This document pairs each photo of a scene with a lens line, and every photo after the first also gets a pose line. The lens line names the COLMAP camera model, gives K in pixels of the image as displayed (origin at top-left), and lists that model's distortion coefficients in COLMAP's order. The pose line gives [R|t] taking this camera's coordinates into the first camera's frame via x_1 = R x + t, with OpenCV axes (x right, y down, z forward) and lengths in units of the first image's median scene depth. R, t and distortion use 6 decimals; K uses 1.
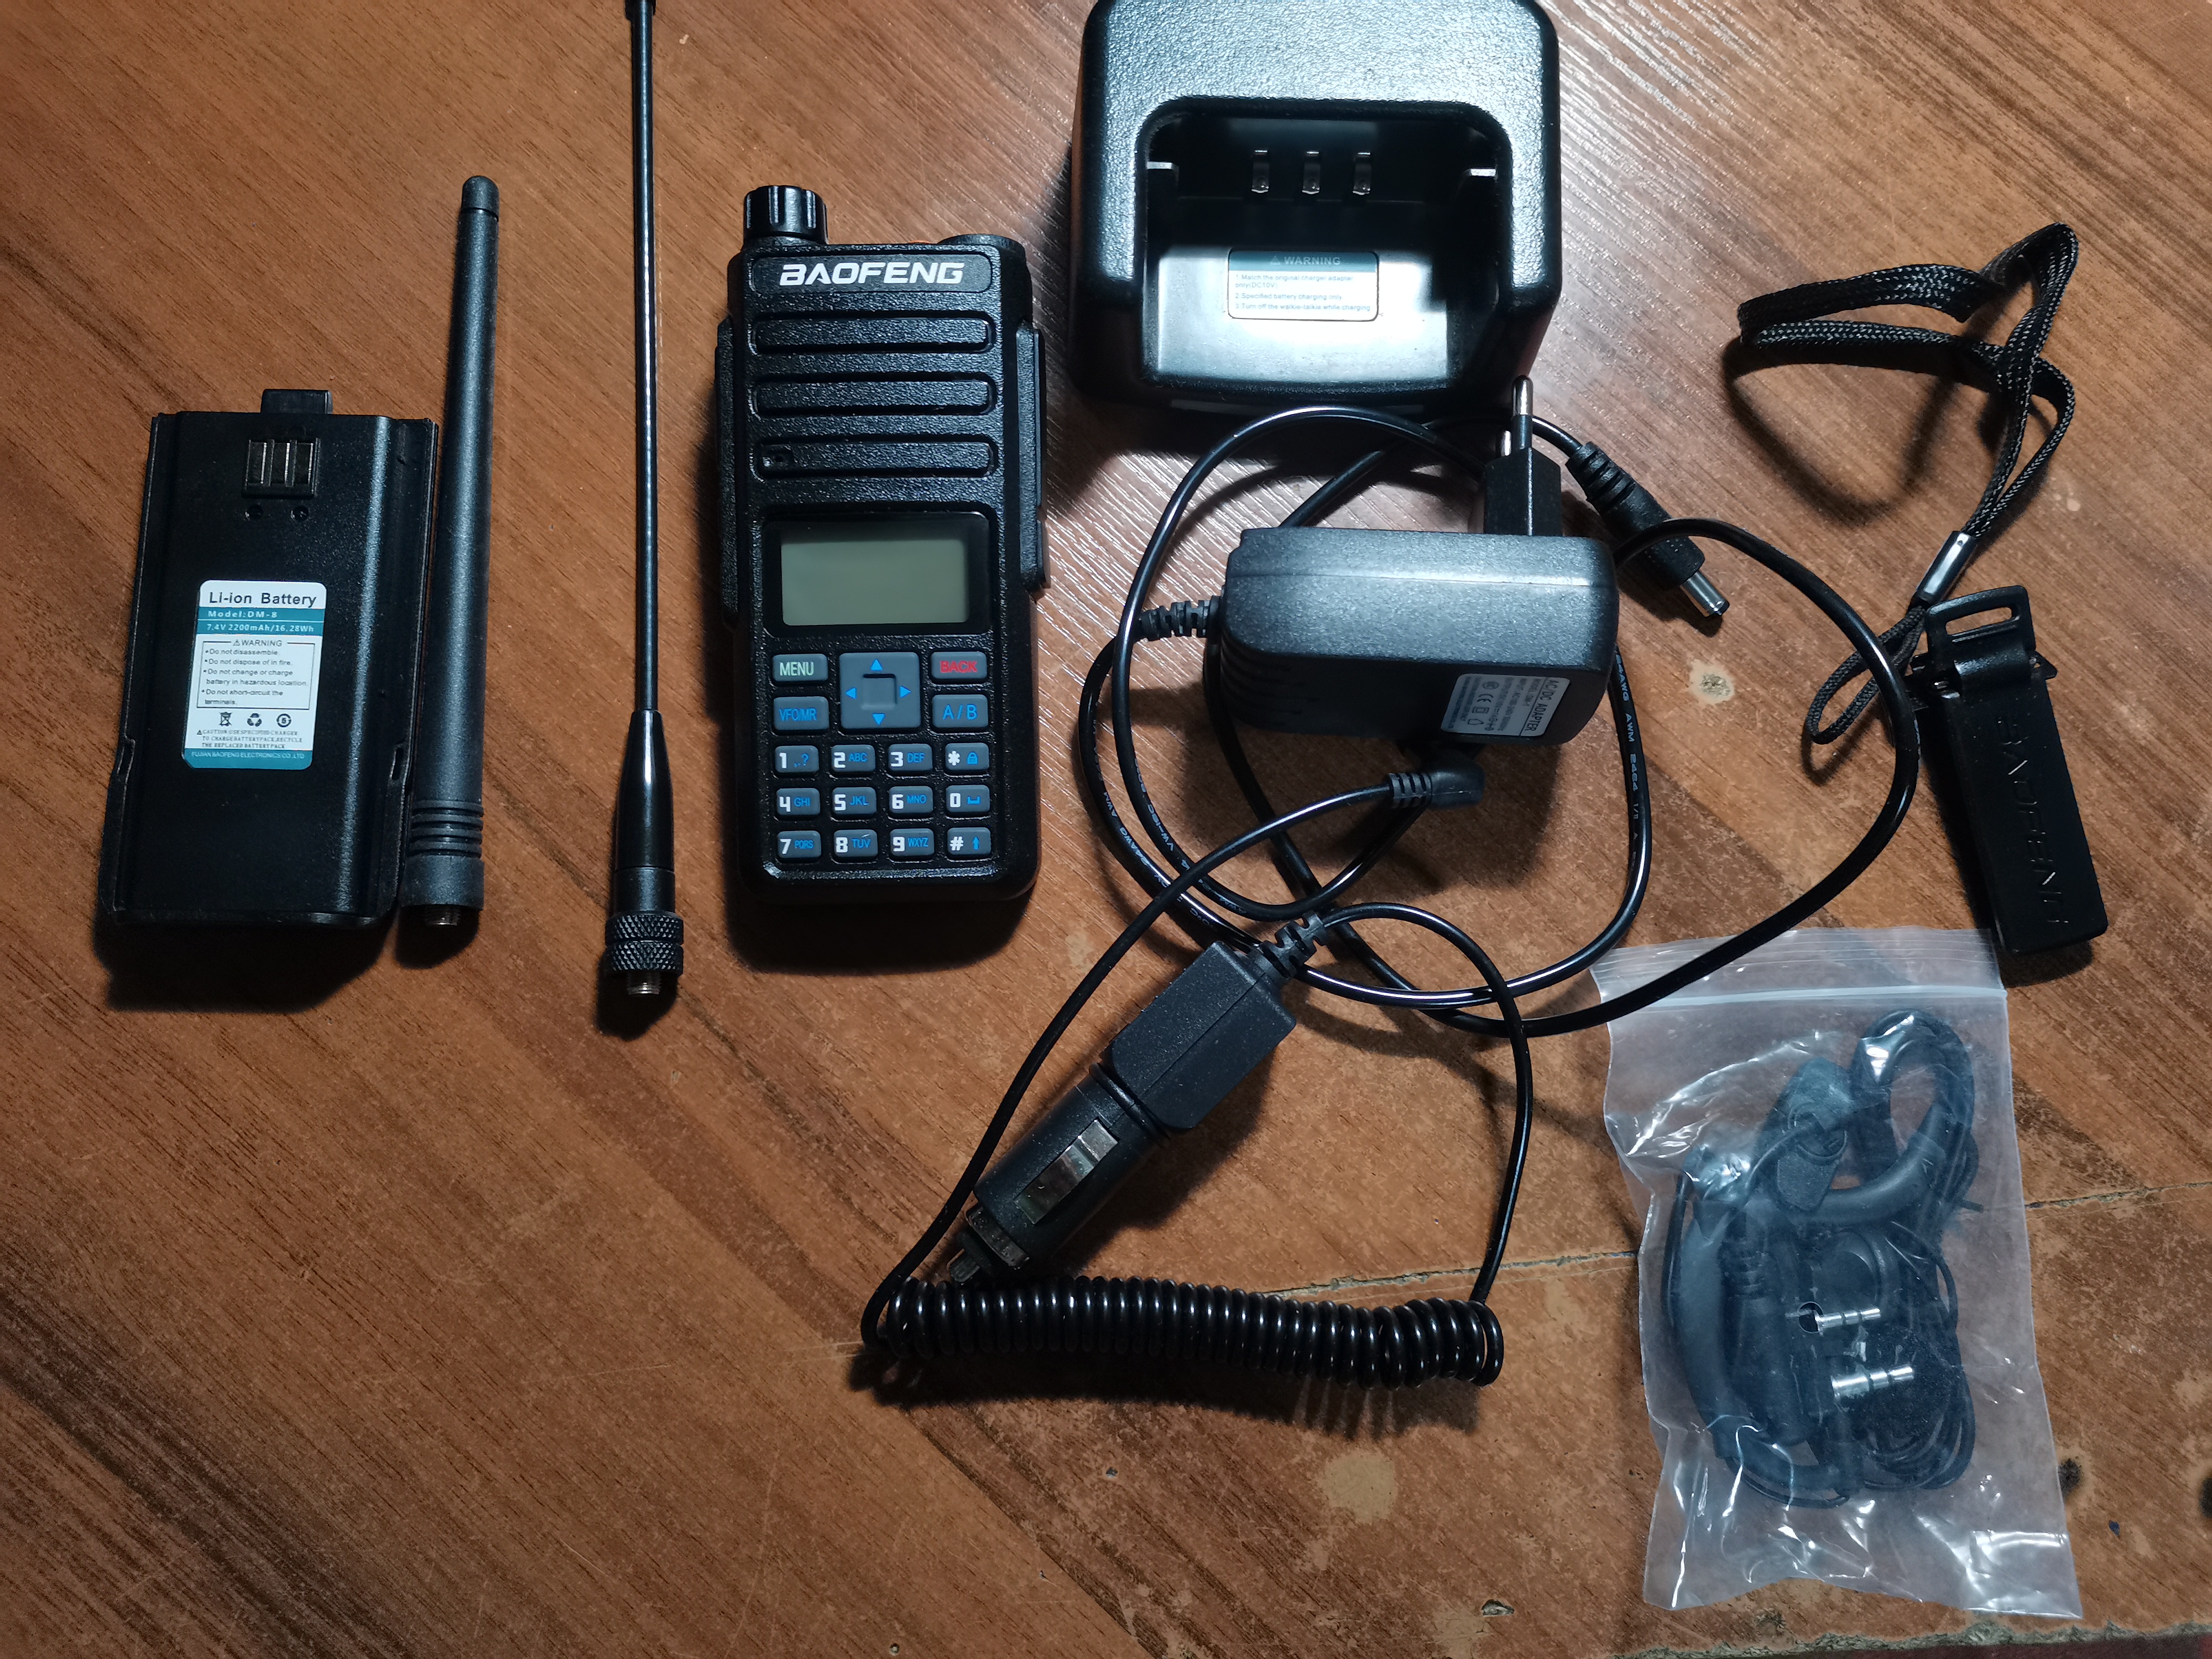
lens RADIAL K [[1701.1, 0, 1164.5], [0, 1701.1, 867.1], [0, 0, 1]] dist [0.016639, -0.095251]
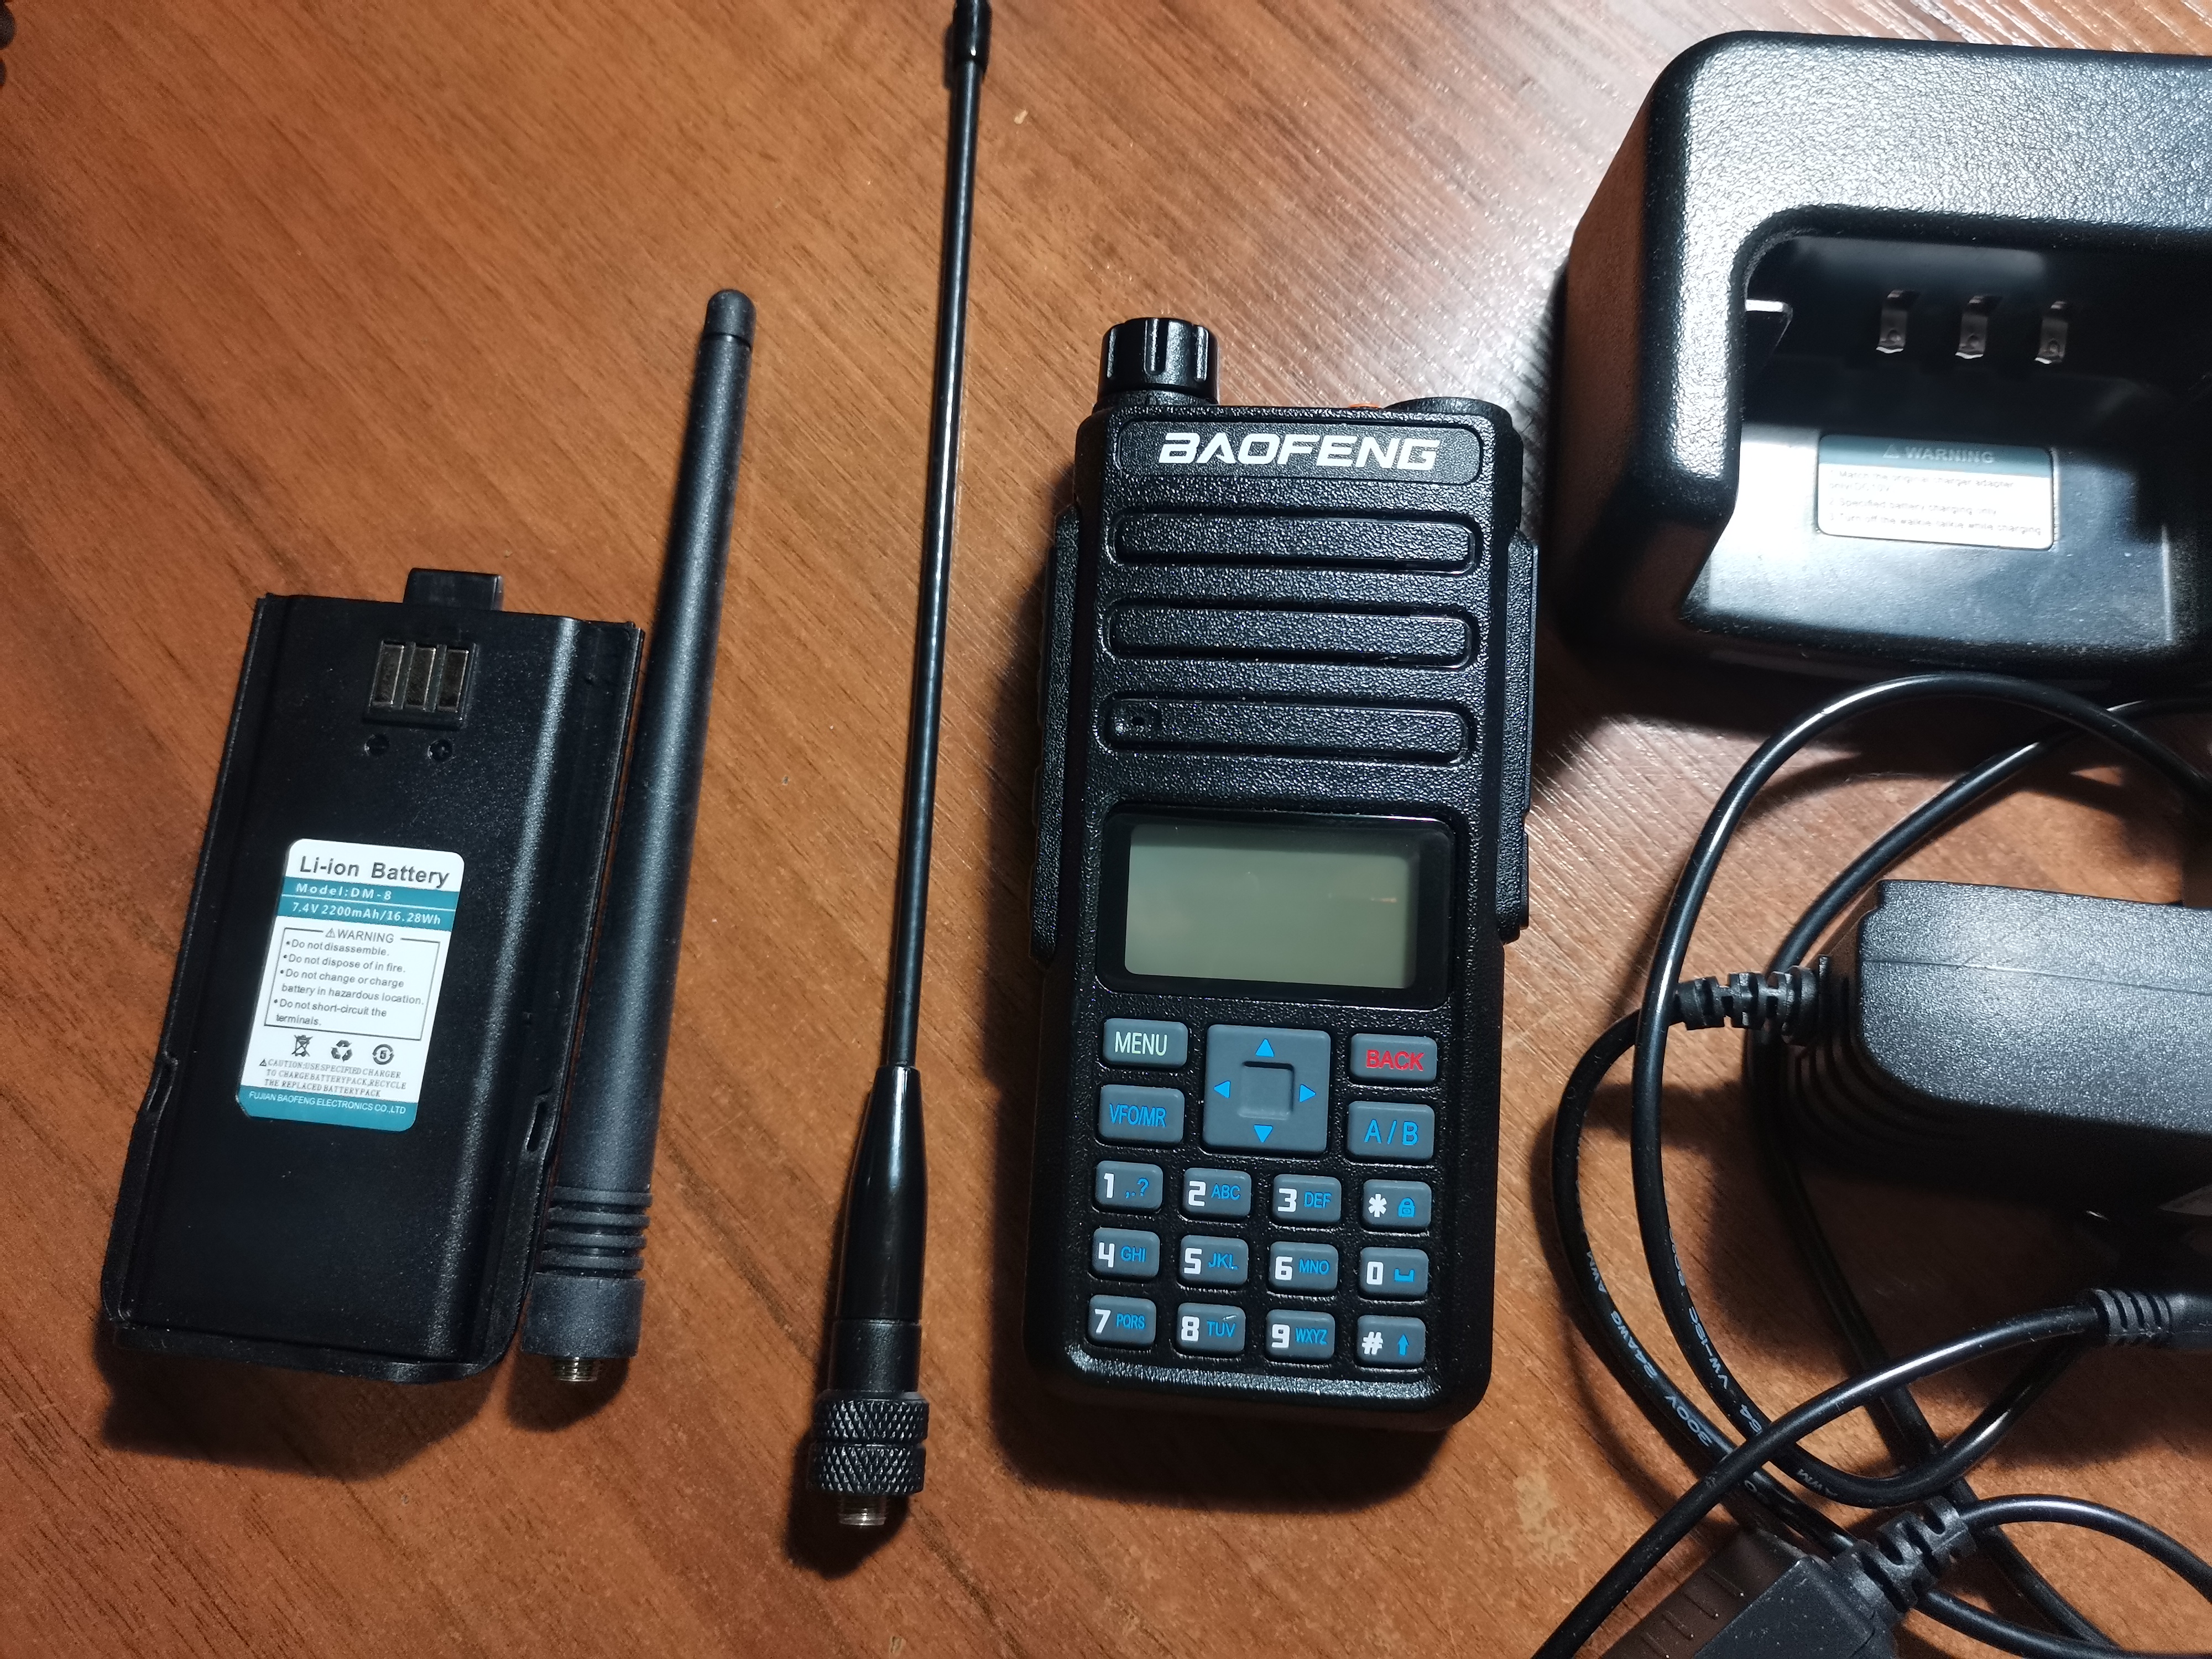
lens RADIAL K [[1716.9, 0, 1106.0], [0, 1716.9, 829.5], [0, 0, 1]] dist [0.004311, -0.088943]
pose [[0.990160, 0.065197, -0.123823, -0.147450], [-0.076928, 0.992741, -0.092455, -0.130157], [0.116897, 0.101071, 0.987988, 0.334226]]
